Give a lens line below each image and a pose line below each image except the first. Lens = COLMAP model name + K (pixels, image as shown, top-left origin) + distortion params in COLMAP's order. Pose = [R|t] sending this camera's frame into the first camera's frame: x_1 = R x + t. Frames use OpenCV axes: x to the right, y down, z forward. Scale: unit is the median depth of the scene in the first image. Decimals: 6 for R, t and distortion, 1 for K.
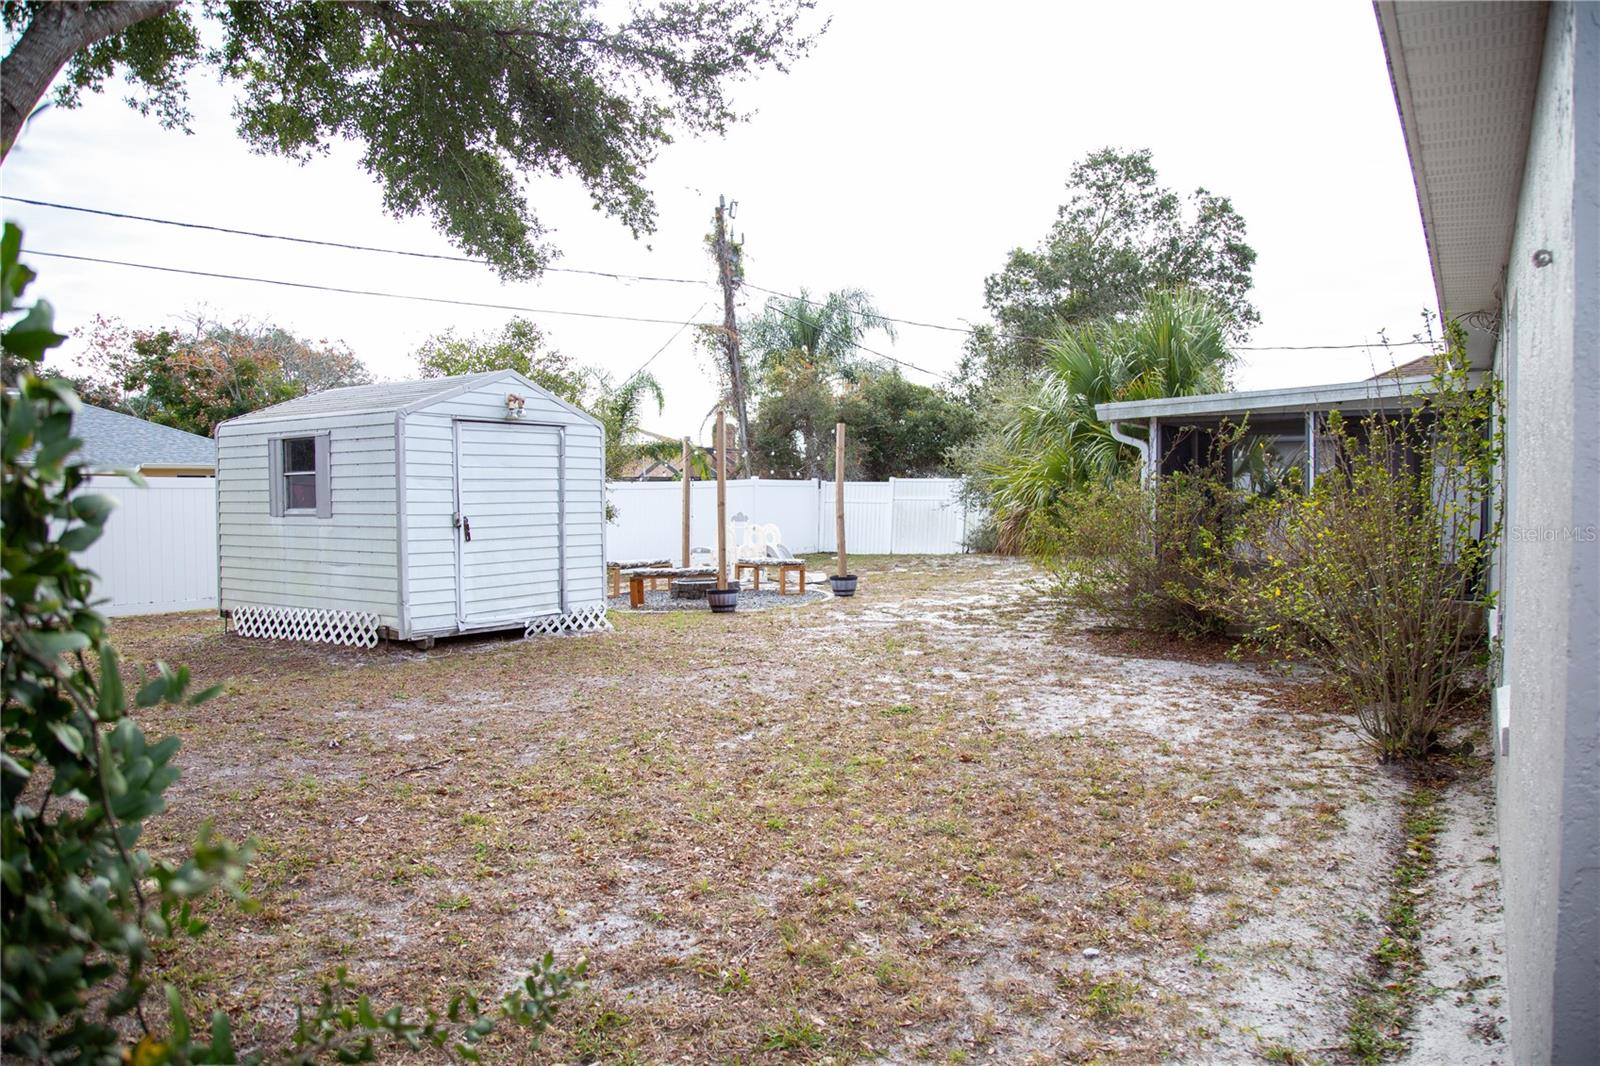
lens RADIAL K [[1105.3, 0, 805.0], [0, 1105.3, 529.2], [0, 0, 1]] dist [-0.118348, 0.065395]
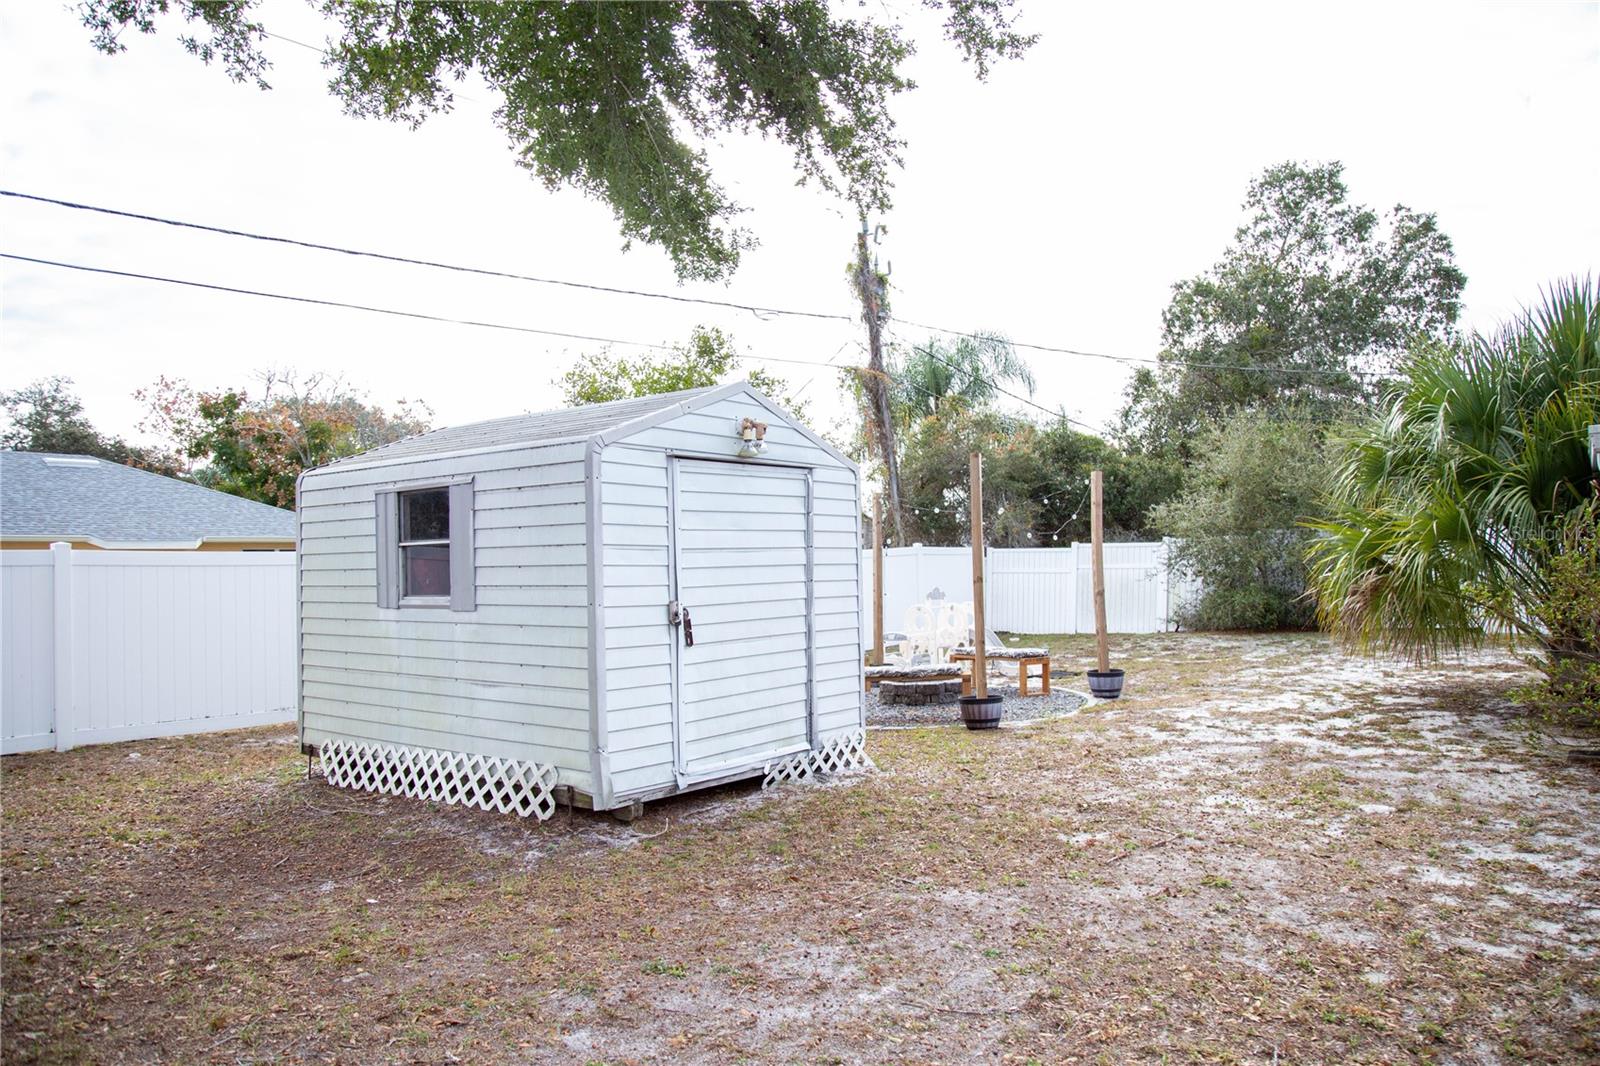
lens RADIAL K [[1105.3, 0, 805.0], [0, 1105.3, 529.2], [0, 0, 1]] dist [-0.118348, 0.065395]
pose [[0.998676, -0.015414, -0.049077, -0.182767], [0.012387, 0.998037, -0.061389, -0.014690], [0.049927, 0.060700, 0.996907, 0.313587]]
